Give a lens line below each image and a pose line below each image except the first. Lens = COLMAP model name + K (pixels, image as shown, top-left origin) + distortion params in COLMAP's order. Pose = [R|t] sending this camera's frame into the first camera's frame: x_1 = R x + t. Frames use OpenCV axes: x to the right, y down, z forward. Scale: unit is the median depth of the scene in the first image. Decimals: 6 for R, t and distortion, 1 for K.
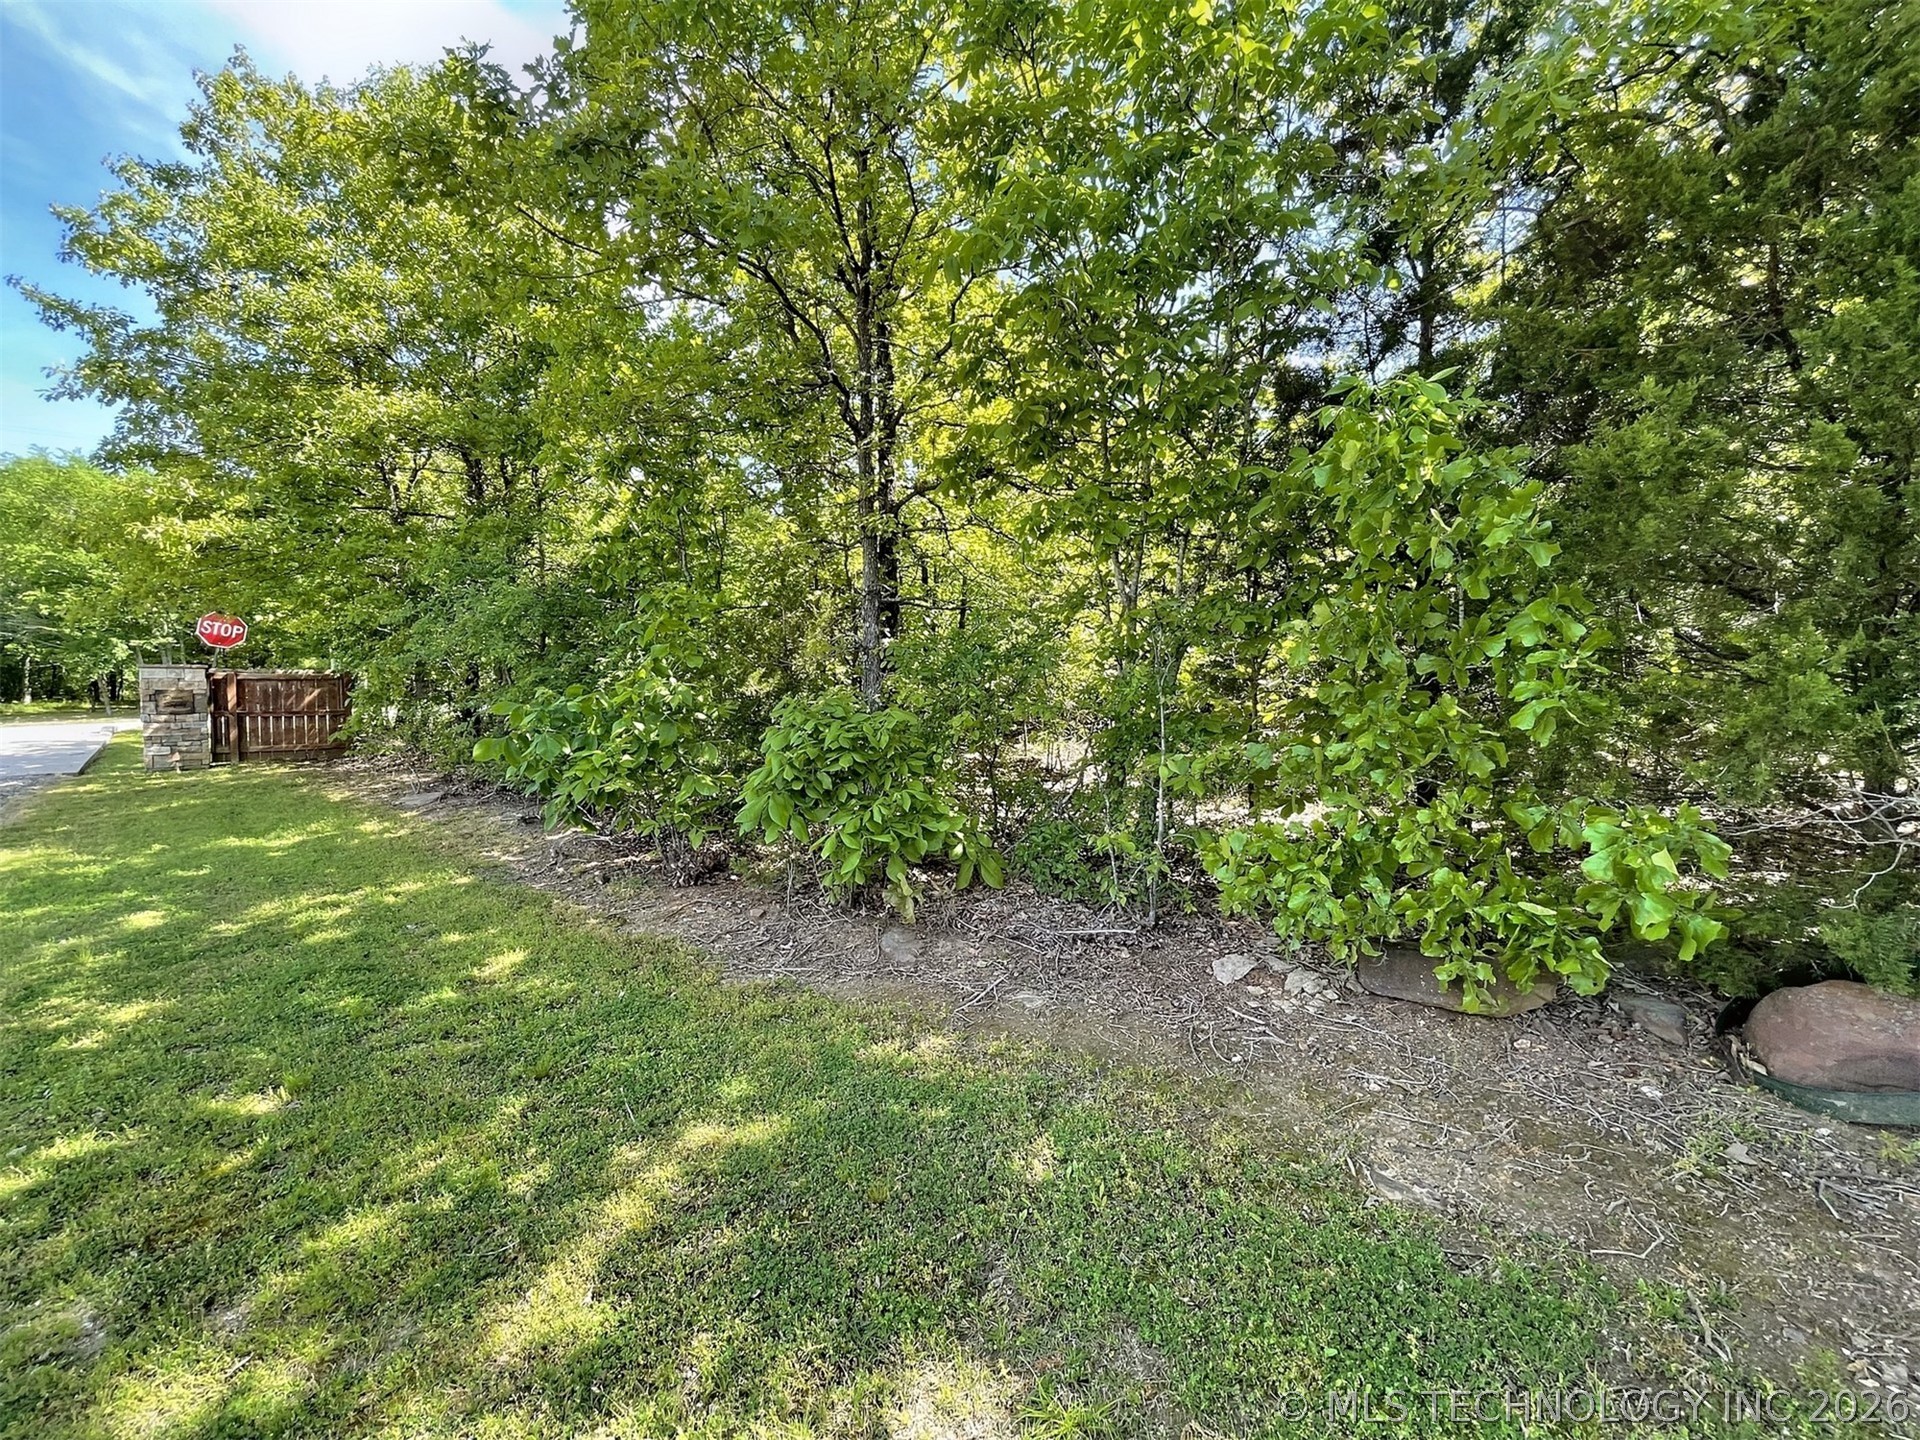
lens RADIAL K [[770.3, 0, 959.0], [0, 770.3, 723.8], [0, 0, 1]] dist [0.000850, -0.001439]
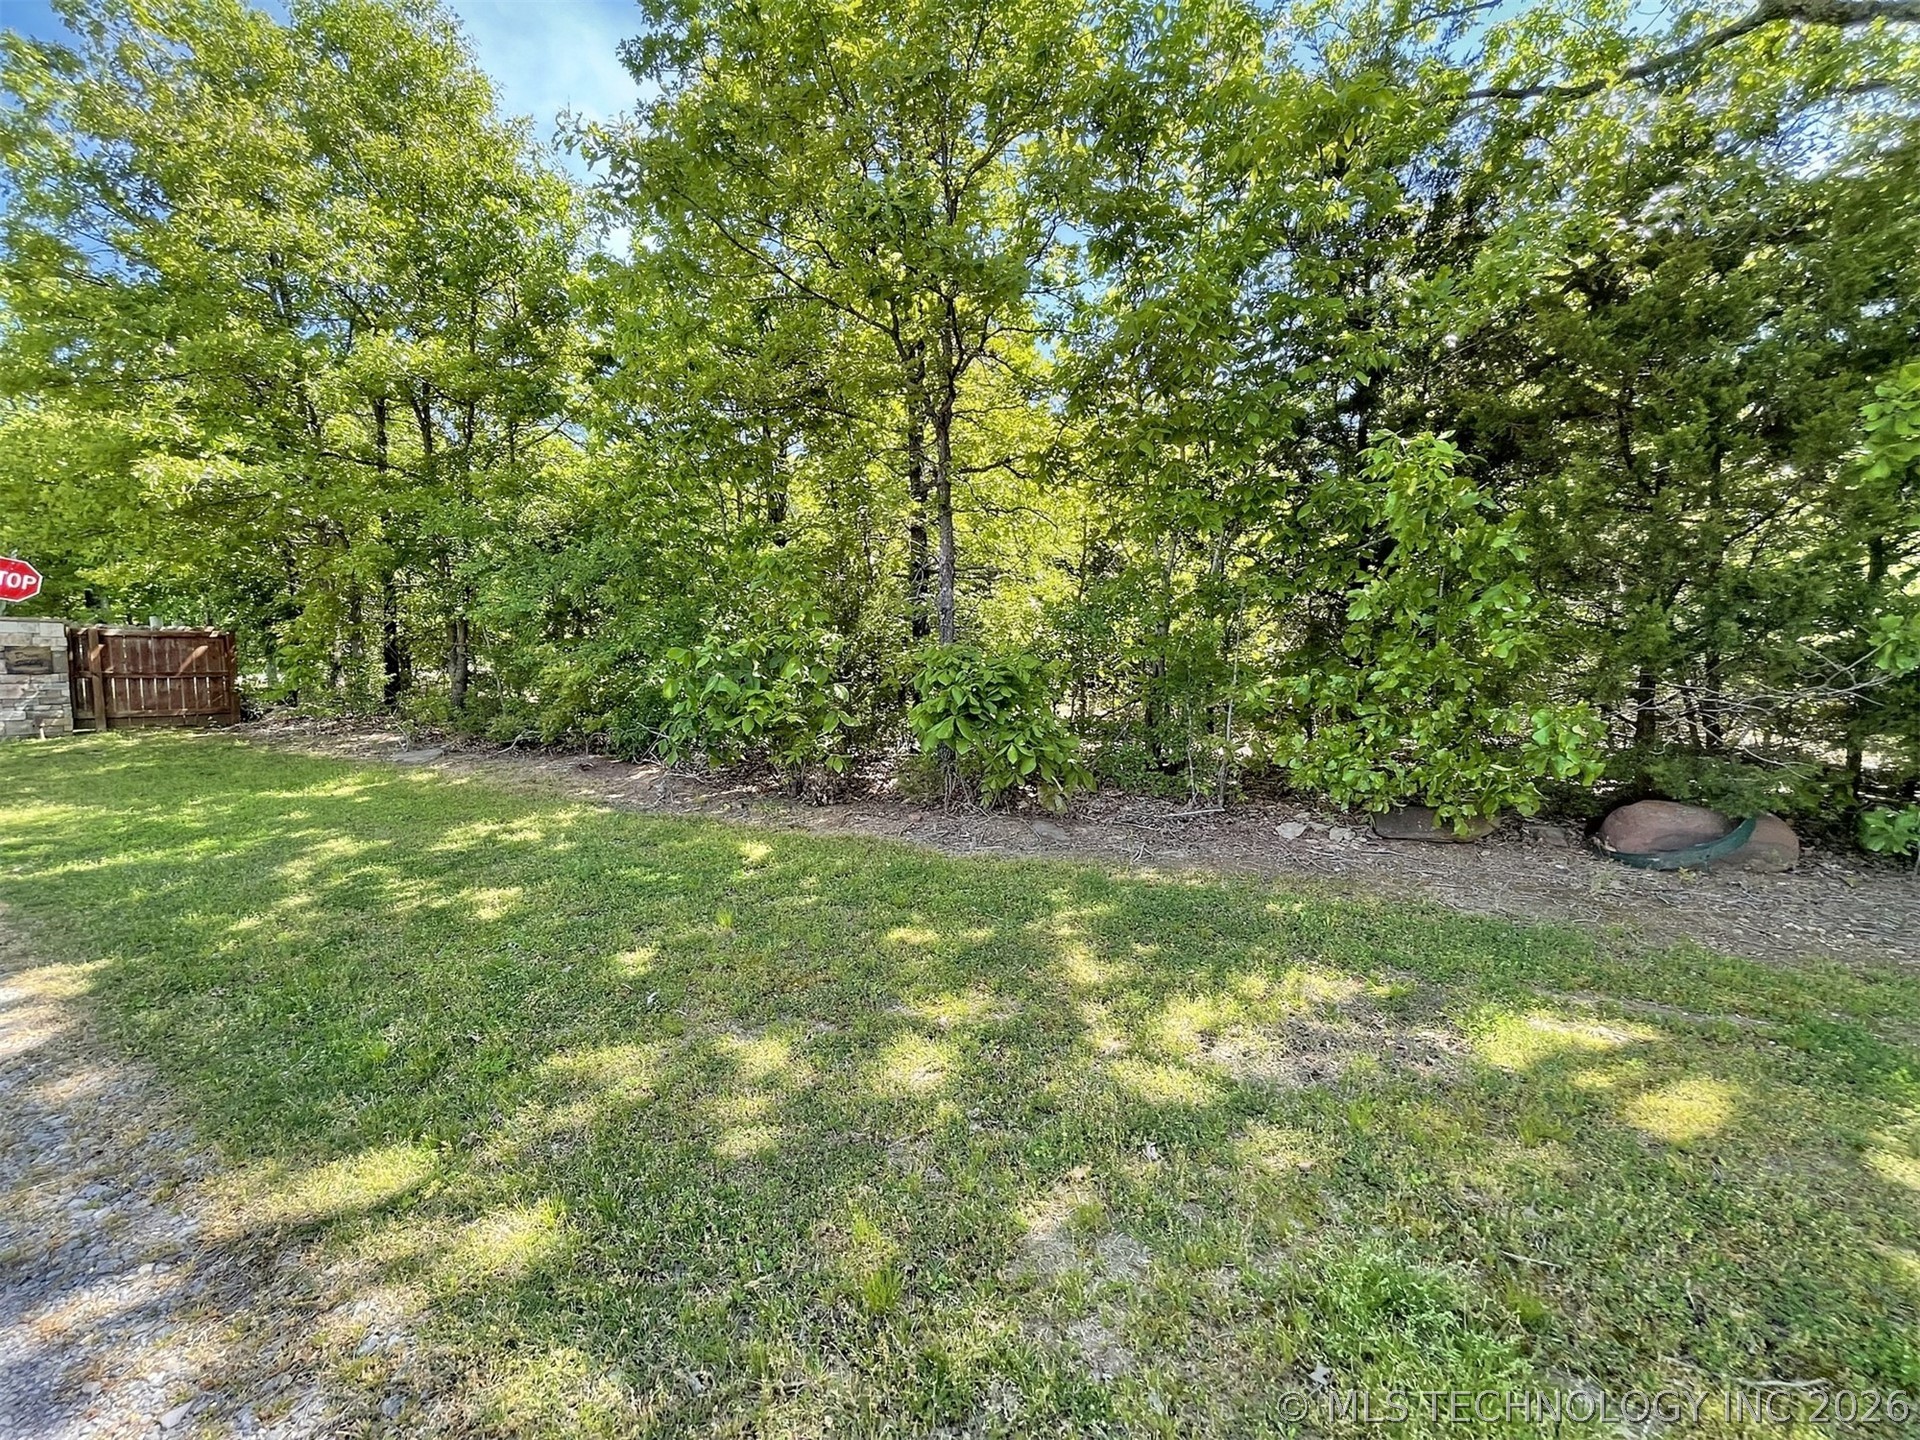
lens RADIAL K [[770.3, 0, 955.6], [0, 770.3, 724.1], [0, 0, 1]] dist [0.000850, -0.001439]
pose [[0.976004, -0.012997, 0.217366, -0.662935], [0.005458, 0.999364, 0.035247, 0.070881], [-0.217686, -0.033215, 0.975454, -0.316813]]
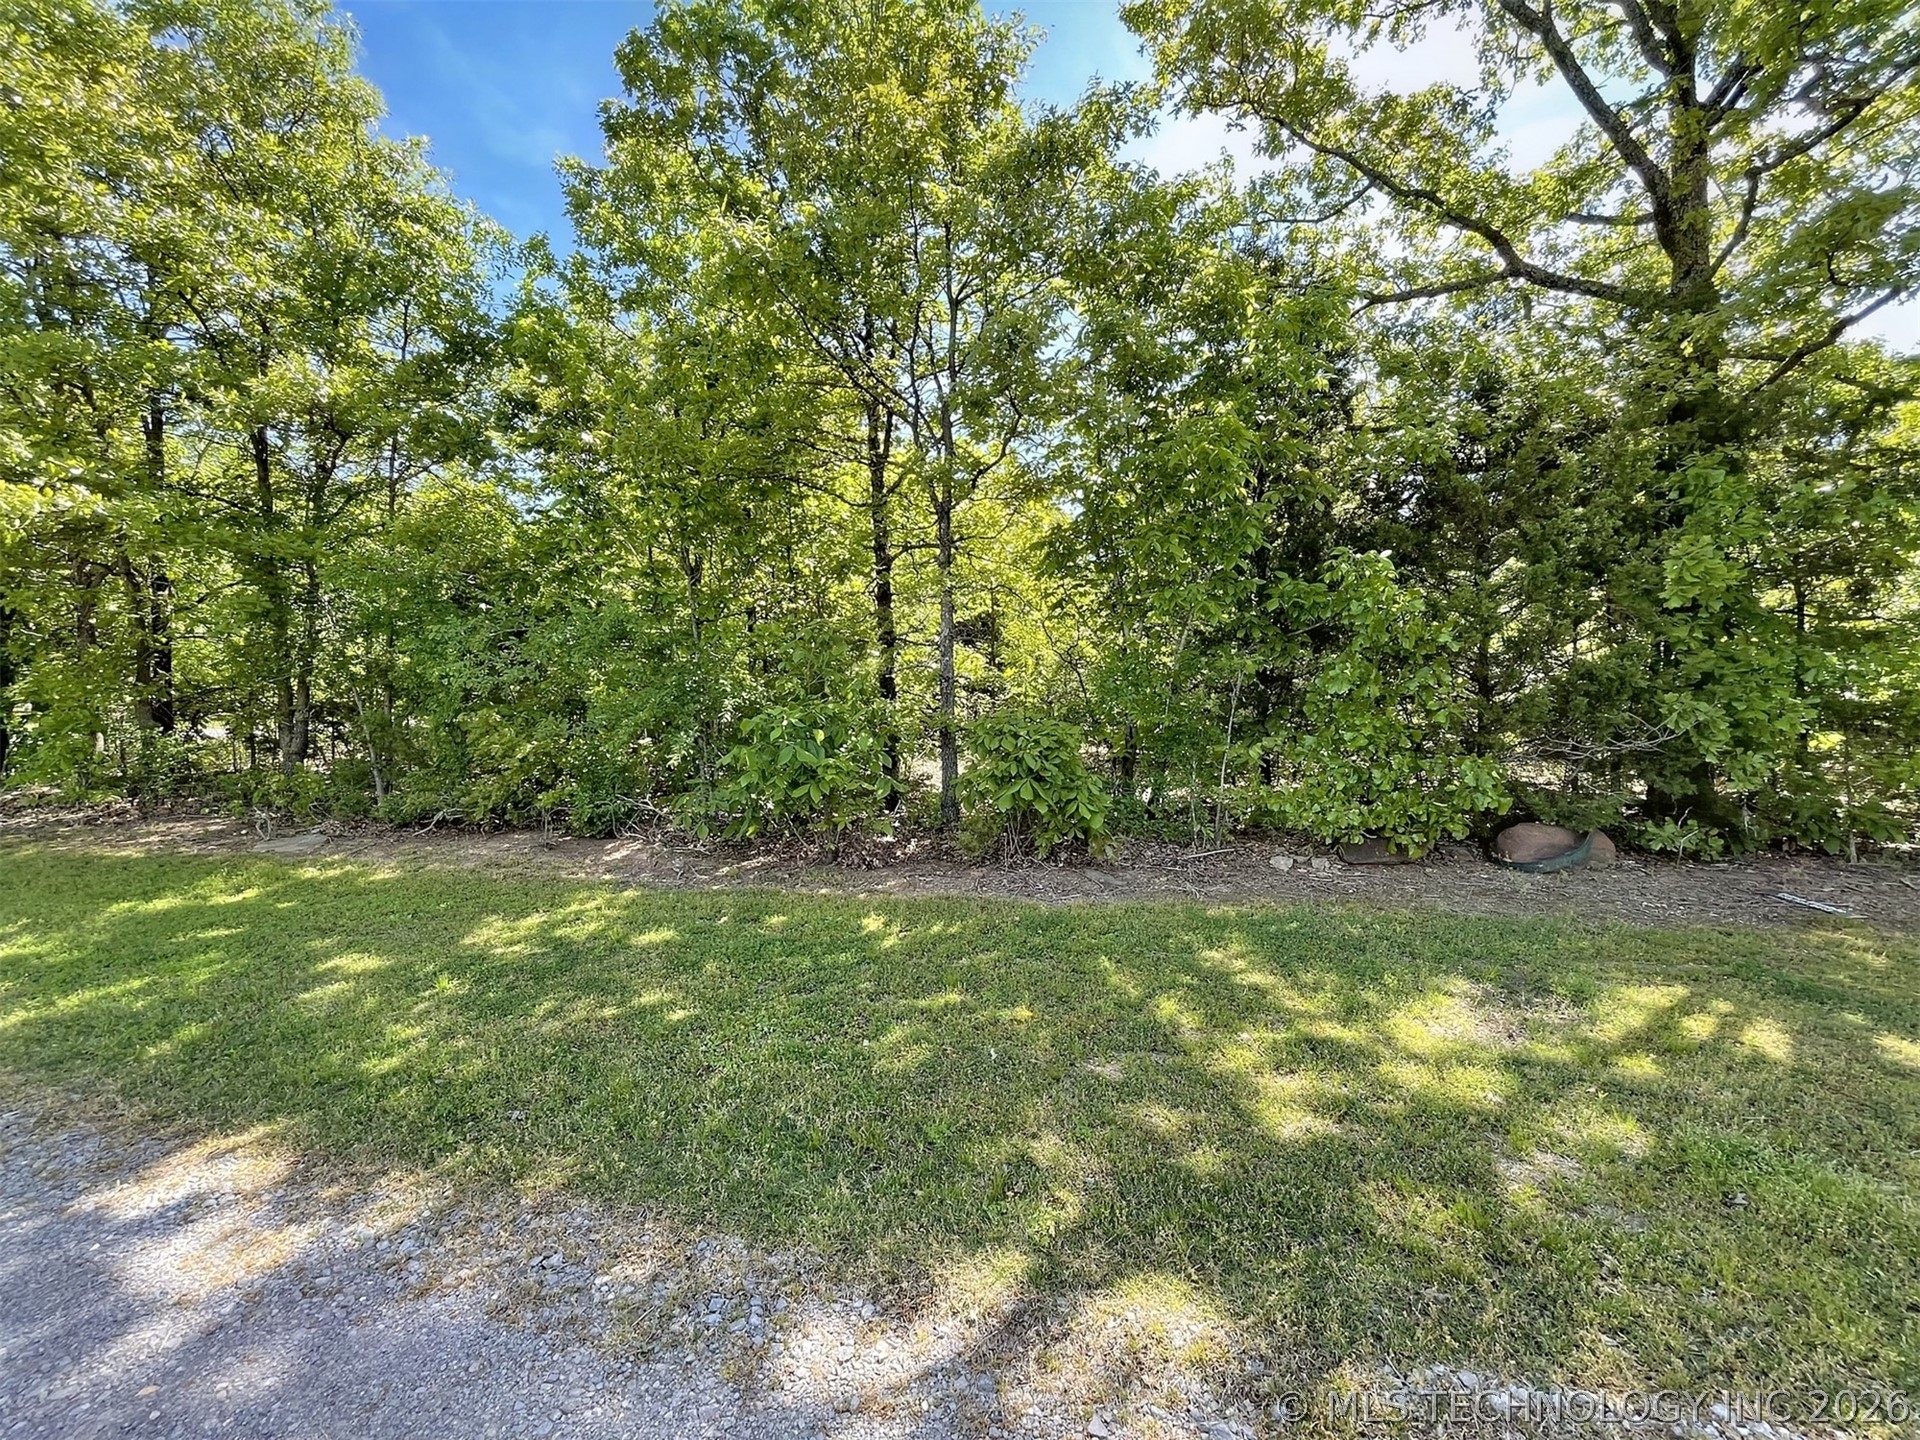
lens RADIAL K [[770.3, 0, 956.7], [0, 770.3, 725.8], [0, 0, 1]] dist [0.000850, -0.001439]
pose [[0.870606, -0.012696, 0.491817, -1.342115], [0.027960, 0.999328, -0.023697, 0.025526], [-0.491186, 0.034382, 0.870376, -0.216714]]
